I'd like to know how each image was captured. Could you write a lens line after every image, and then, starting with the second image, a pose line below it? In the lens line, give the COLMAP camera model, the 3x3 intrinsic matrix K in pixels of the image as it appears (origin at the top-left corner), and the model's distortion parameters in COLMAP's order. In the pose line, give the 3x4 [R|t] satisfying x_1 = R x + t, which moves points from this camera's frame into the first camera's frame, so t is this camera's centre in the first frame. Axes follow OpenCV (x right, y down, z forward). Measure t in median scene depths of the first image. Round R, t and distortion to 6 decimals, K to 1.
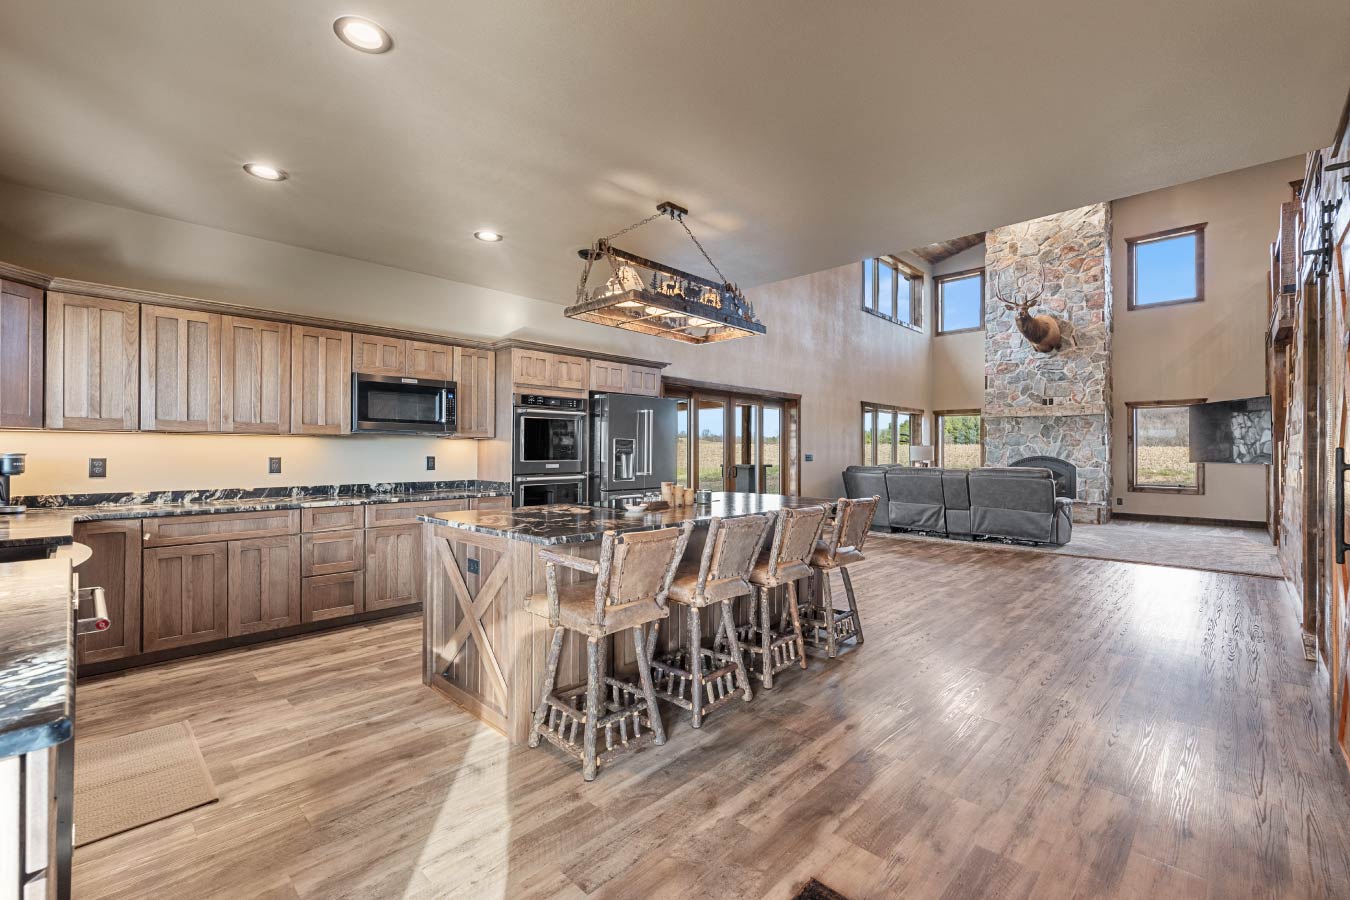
lens RADIAL K [[590.9, 0, 668.9], [0, 590.9, 448.0], [0, 0, 1]] dist [-0.002228, 0.000363]
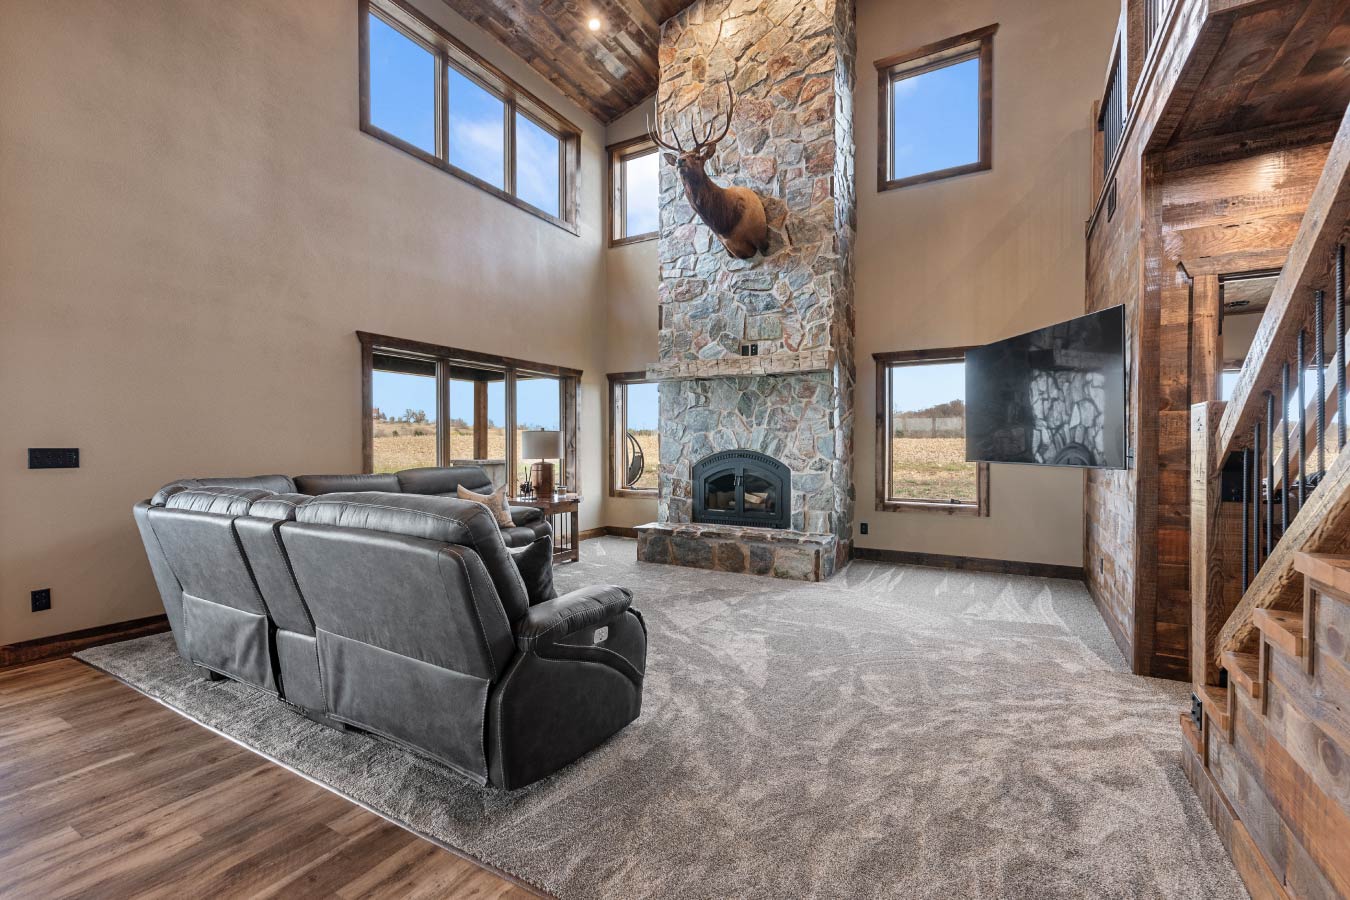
lens RADIAL K [[590.9, 0, 678.1], [0, 590.9, 451.9], [0, 0, 1]] dist [-0.002228, 0.000363]
pose [[0.968688, -0.005345, 0.248223, 0.454222], [0.000628, 0.999818, 0.019077, 0.005357], [-0.248280, -0.018324, 0.968515, 0.499389]]
